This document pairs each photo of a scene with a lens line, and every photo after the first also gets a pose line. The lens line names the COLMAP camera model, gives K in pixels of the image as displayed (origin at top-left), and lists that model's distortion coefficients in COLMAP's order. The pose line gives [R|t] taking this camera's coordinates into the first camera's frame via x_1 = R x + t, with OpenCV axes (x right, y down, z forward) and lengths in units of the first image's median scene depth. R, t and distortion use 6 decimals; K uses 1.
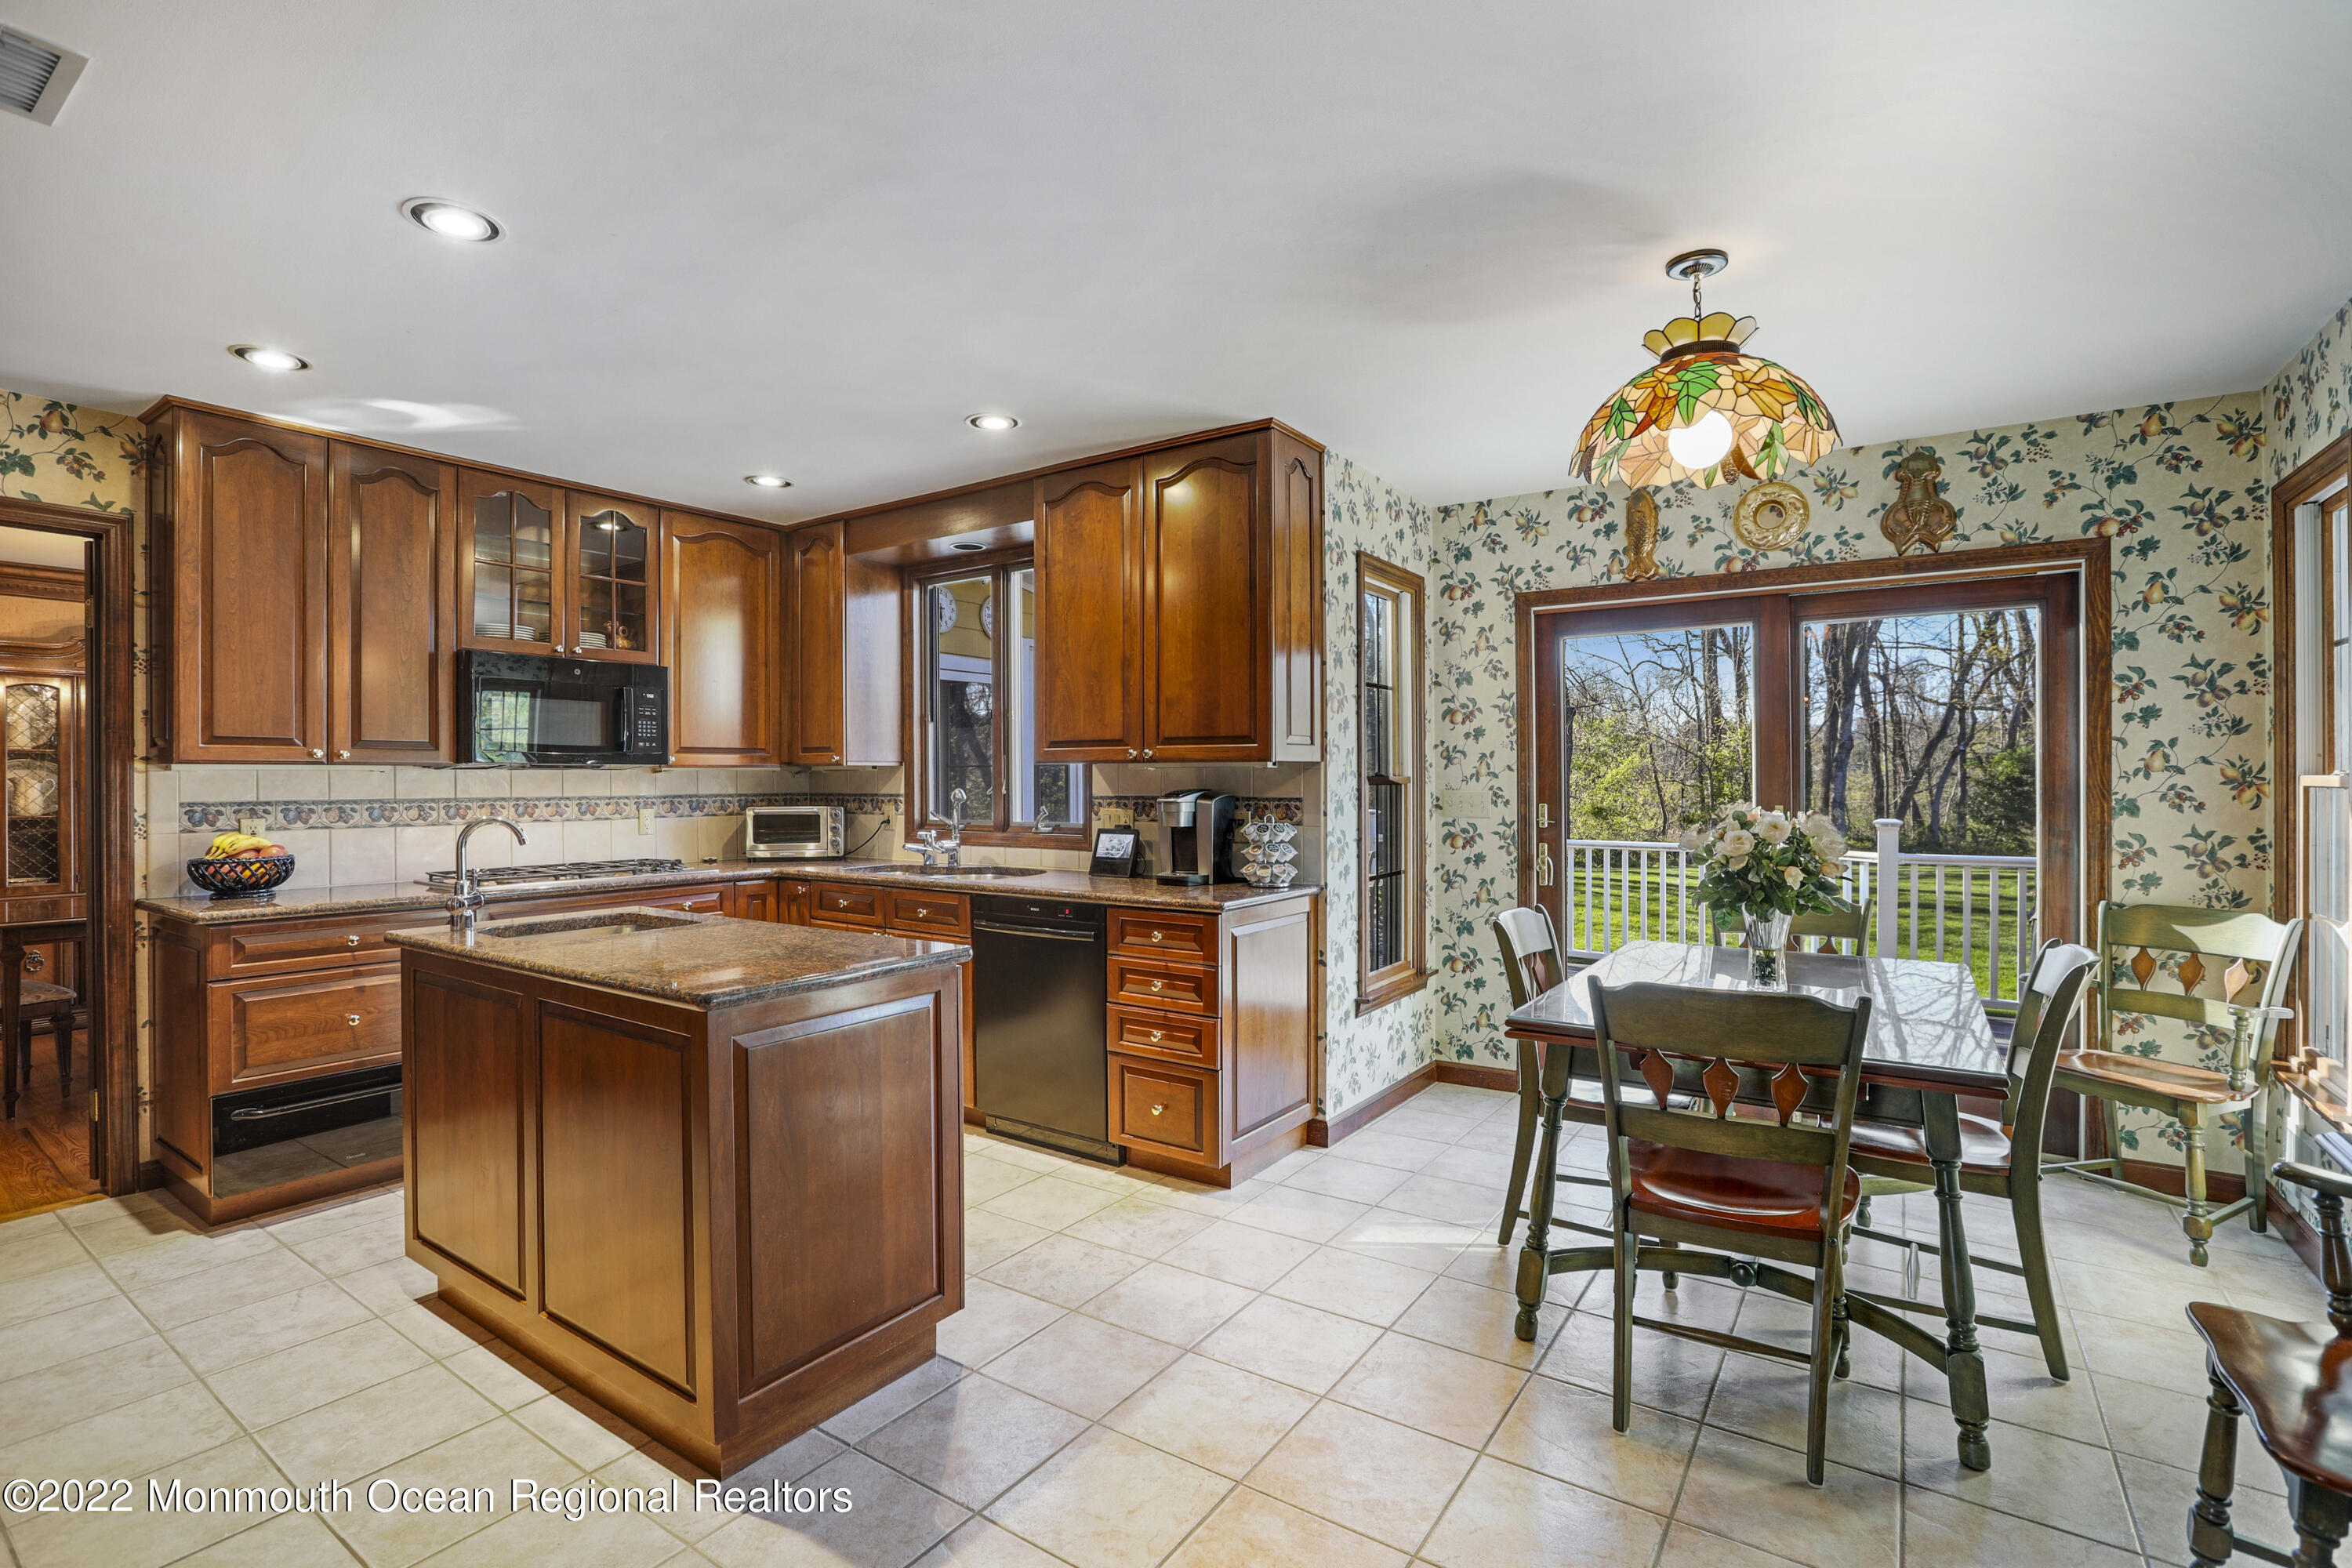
lens RADIAL K [[1080.9, 0, 1169.8], [0, 1080.9, 778.1], [0, 0, 1]] dist [-0.012011, 0.006281]
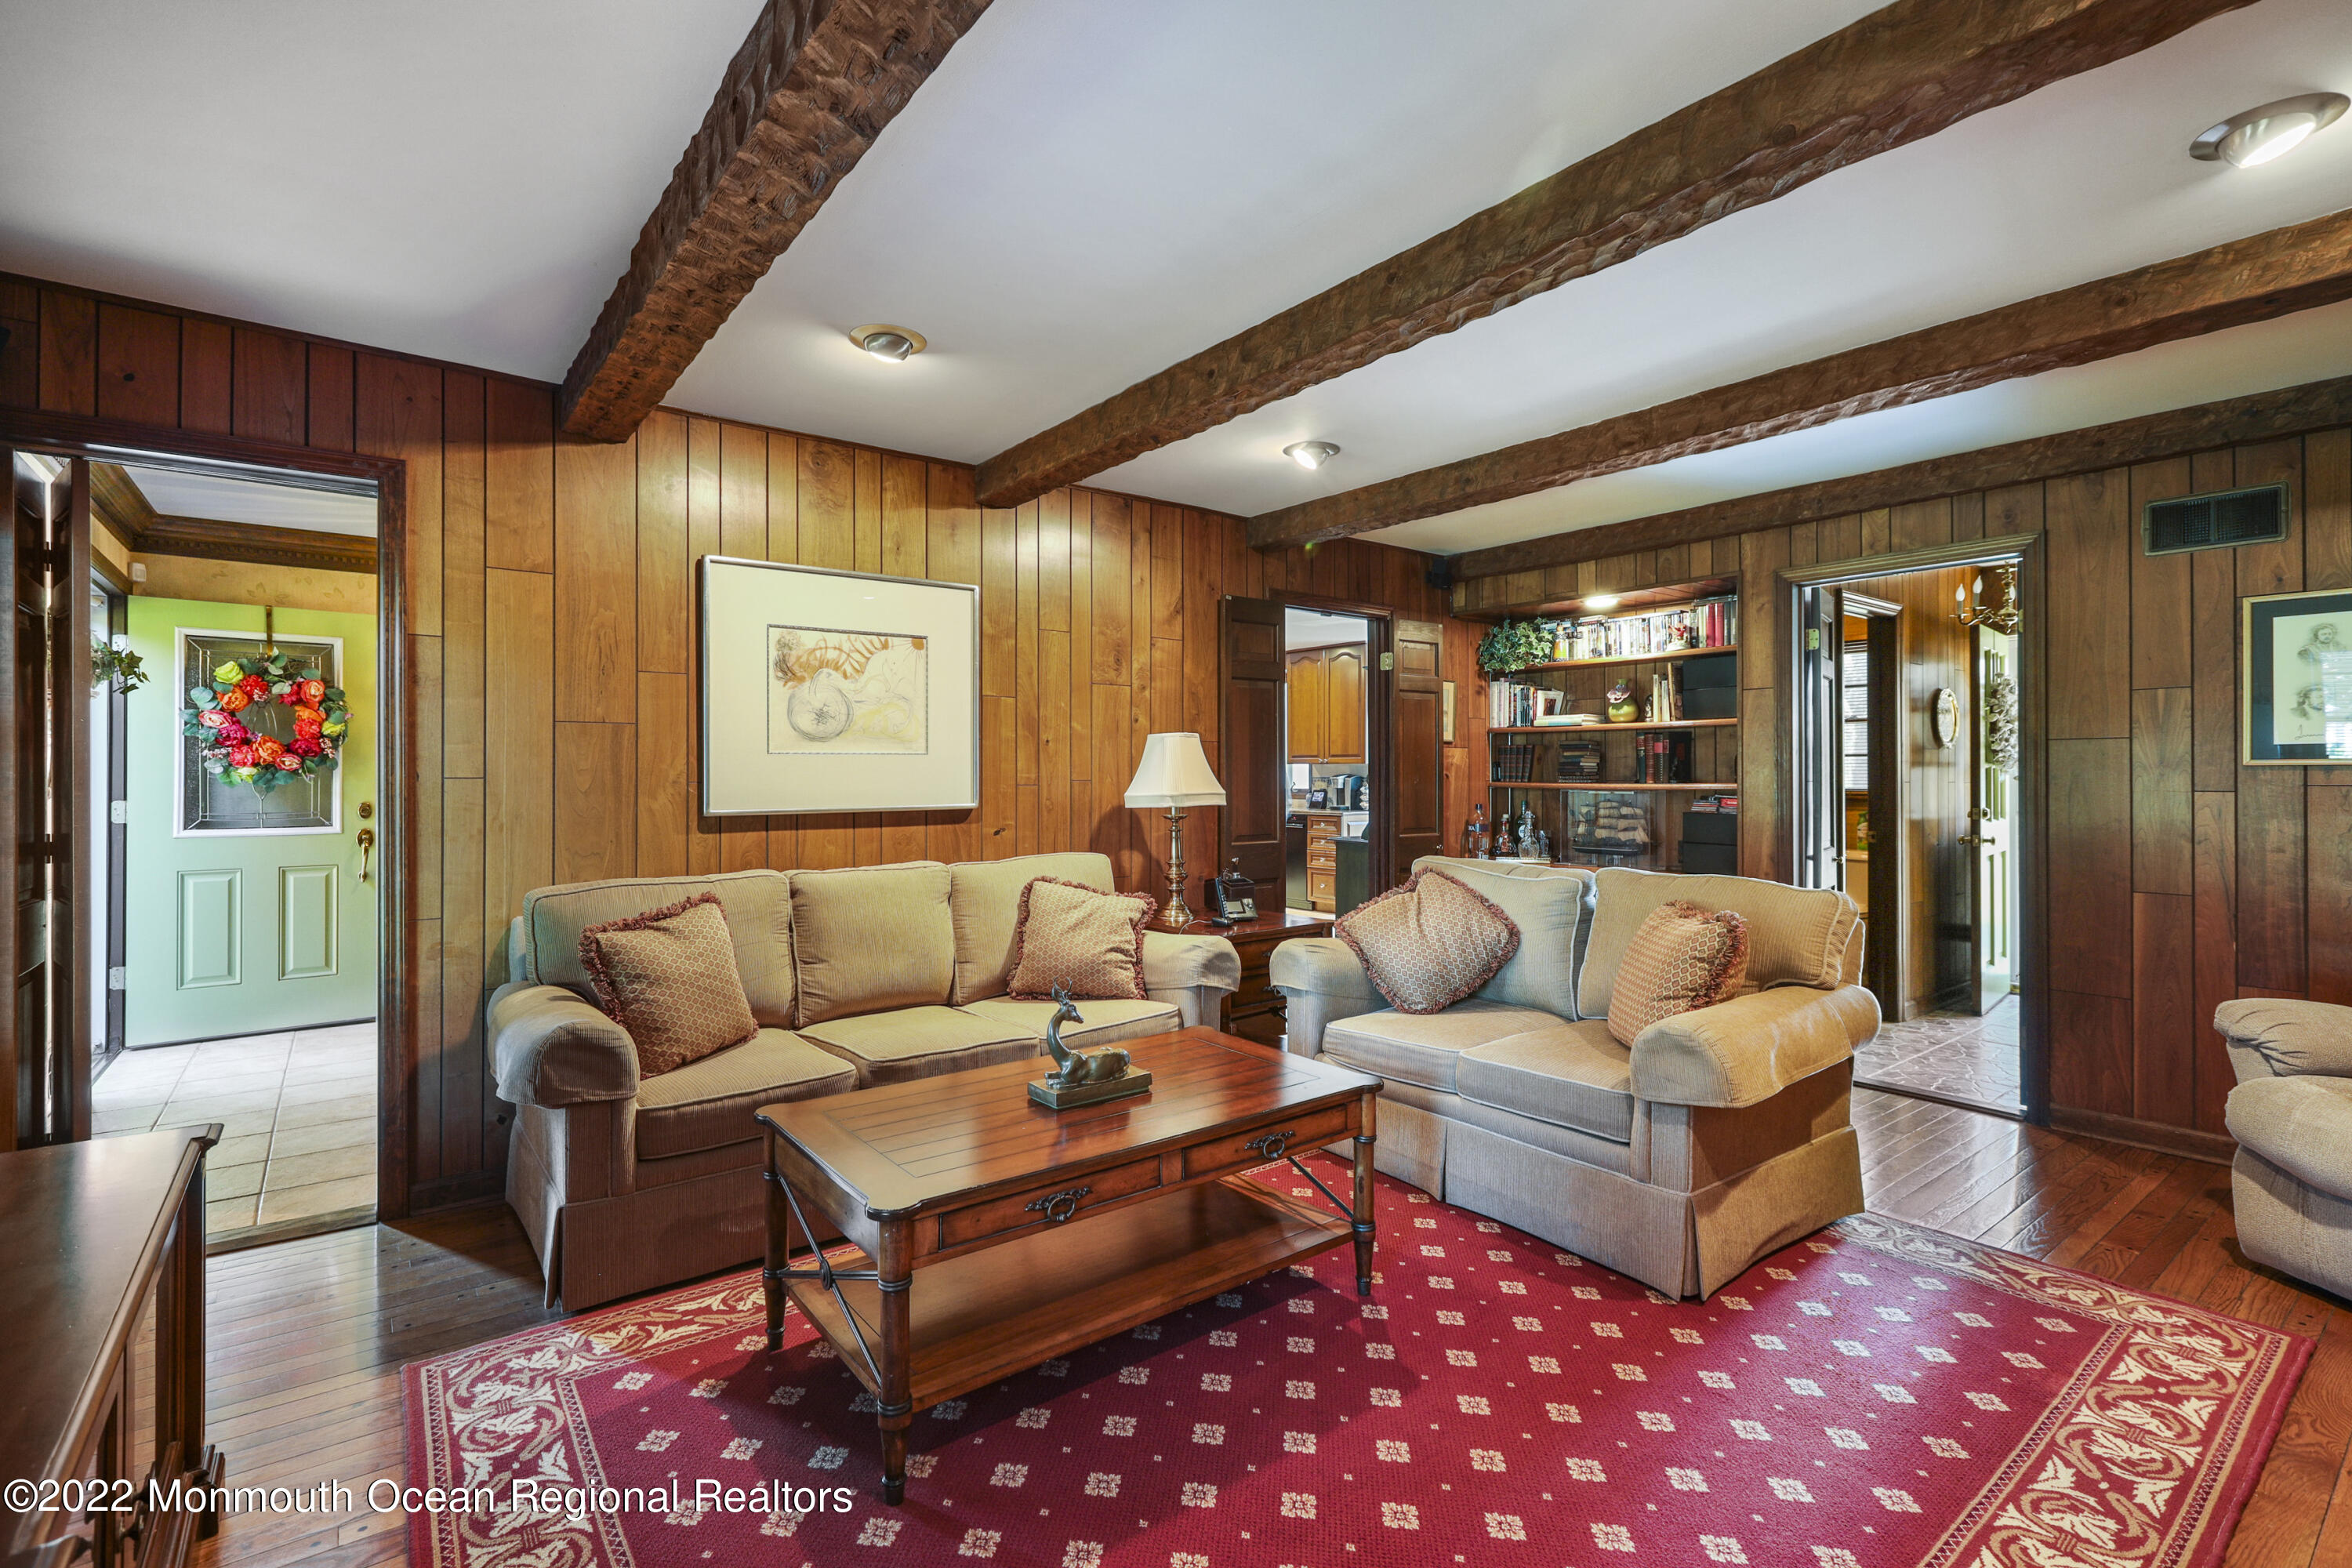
lens RADIAL K [[1080.9, 0, 1164.8], [0, 1080.9, 776.8], [0, 0, 1]] dist [-0.012011, 0.006281]
pose [[0.955355, 0.003170, -0.295444, 0.345223], [-0.002333, 0.999992, 0.003188, 0.009313], [0.295451, -0.002356, 0.955355, -1.481108]]
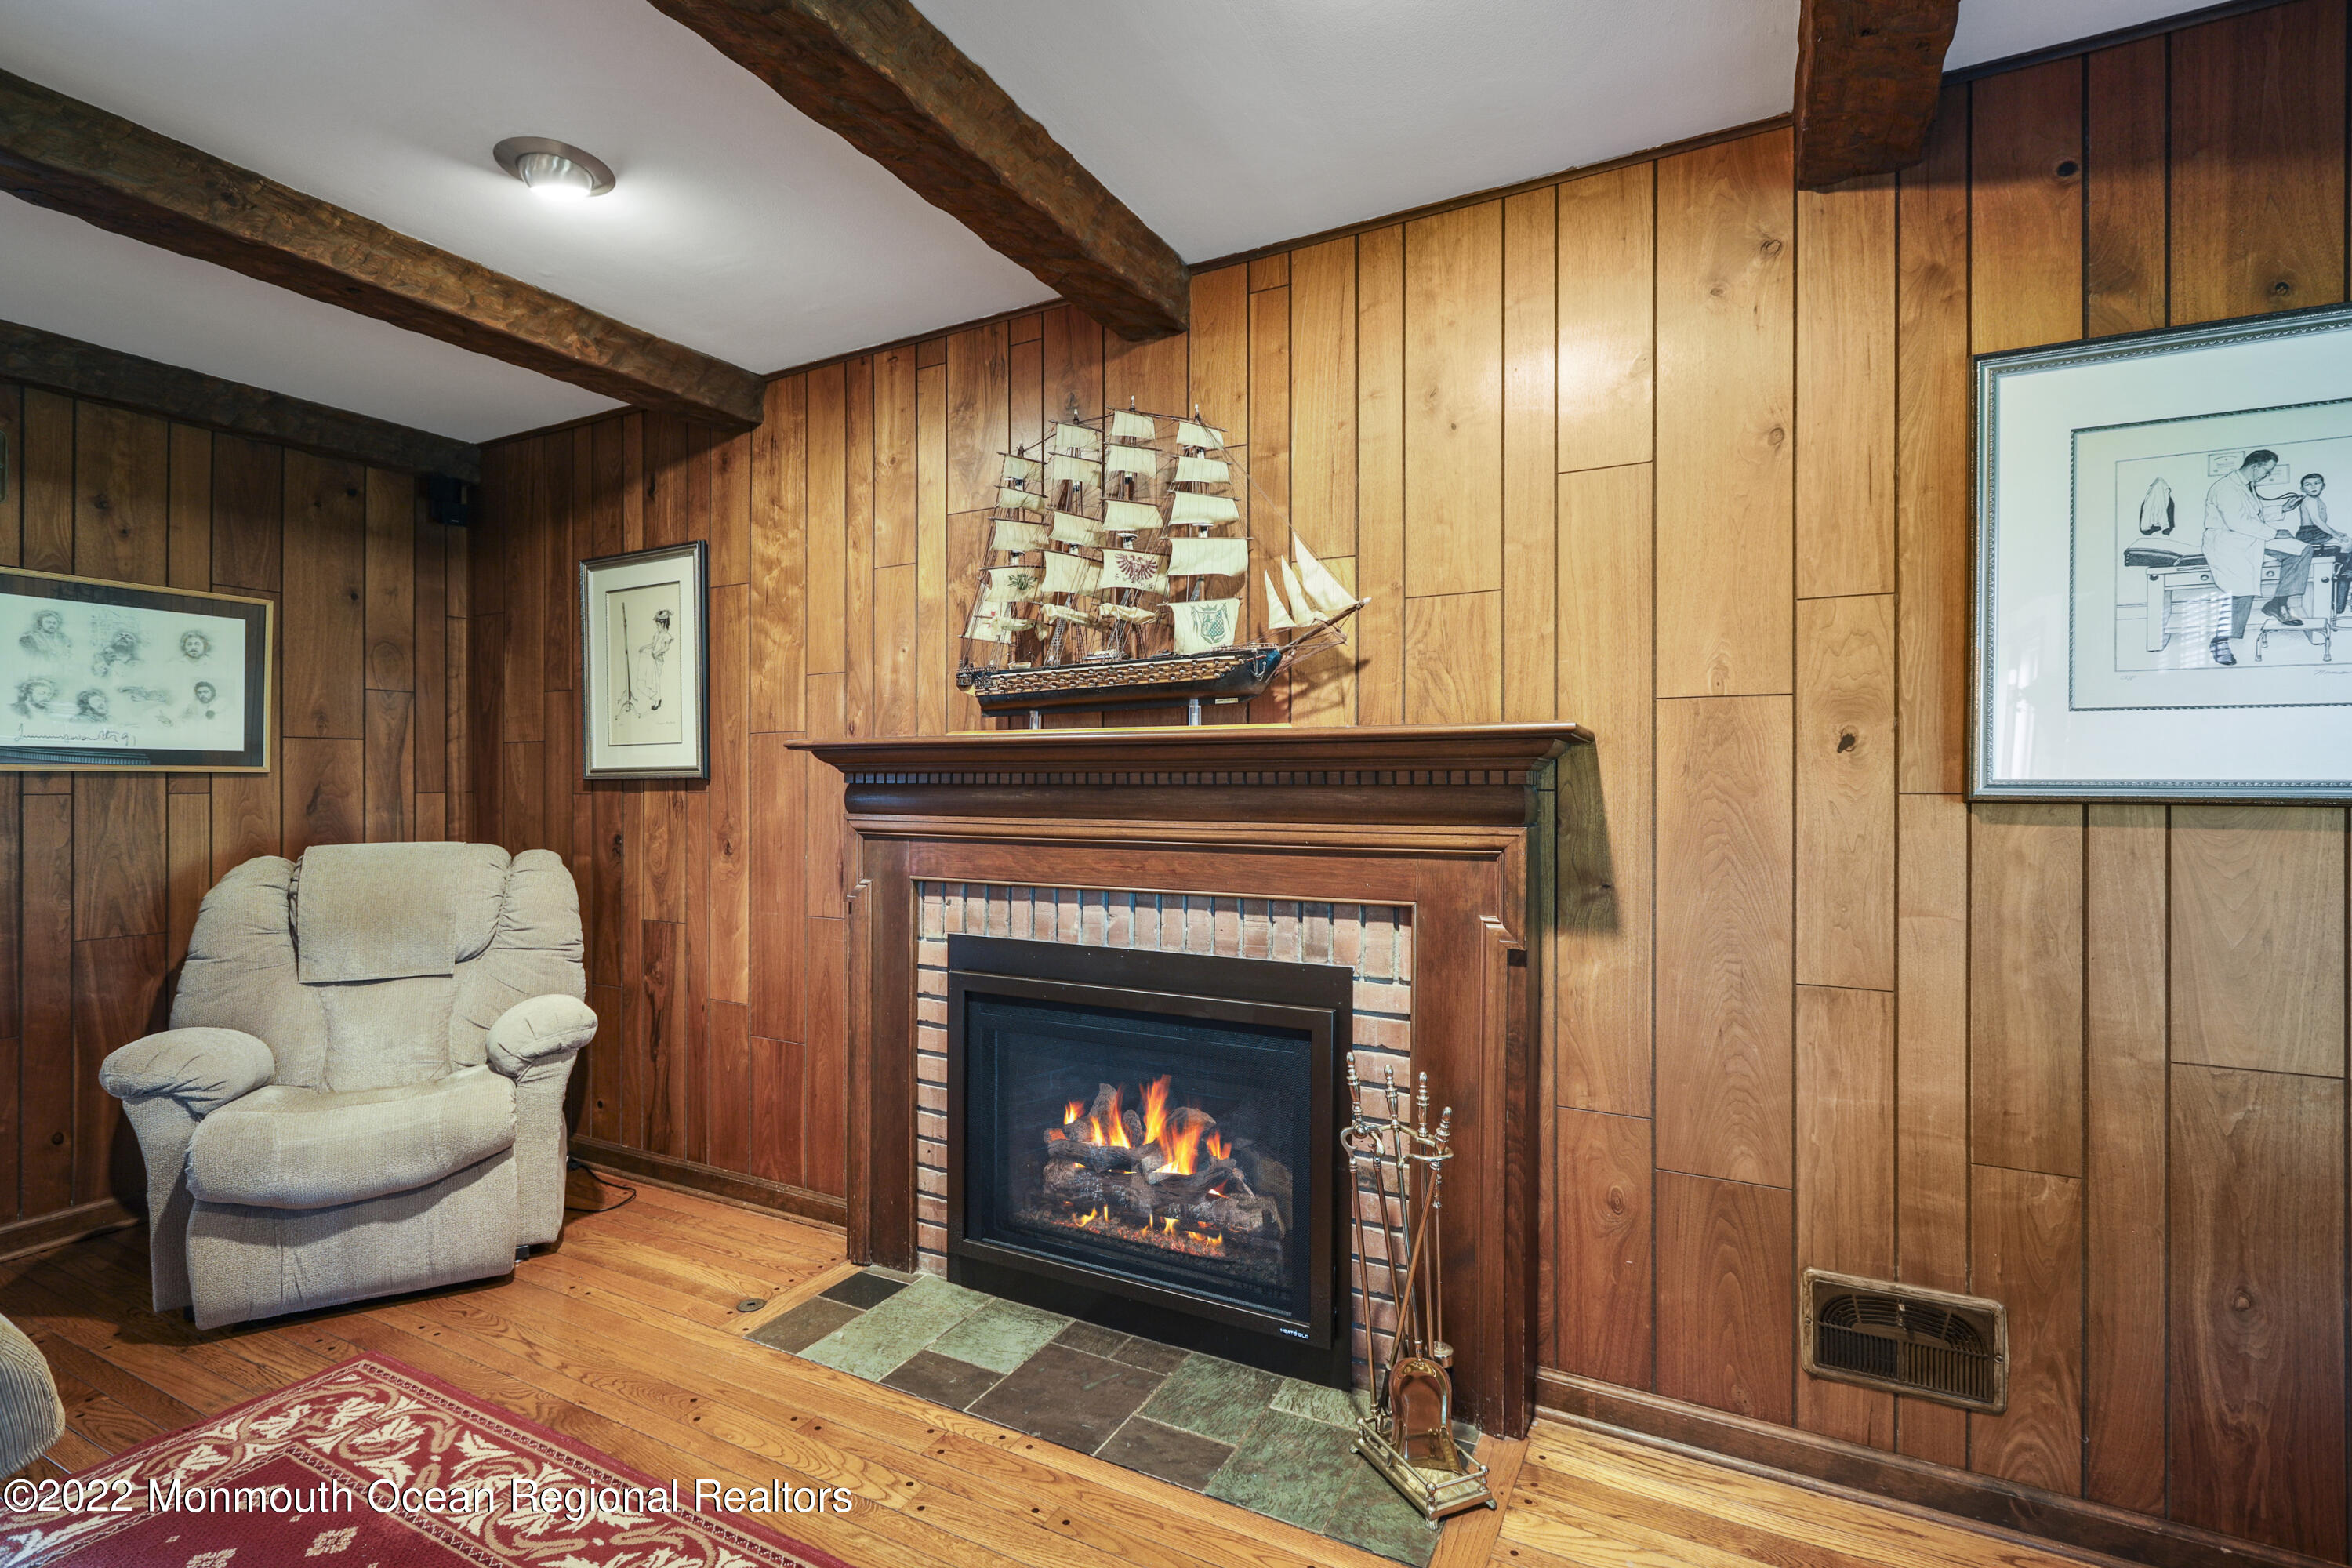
lens RADIAL K [[1080.9, 0, 1173.7], [0, 1080.9, 779.4], [0, 0, 1]] dist [-0.012011, 0.006281]
pose [[-0.144905, 0.007589, 0.989417, 0.130902], [-0.003406, 0.999961, -0.008168, 0.009724], [-0.989440, -0.004554, -0.144873, -1.088232]]
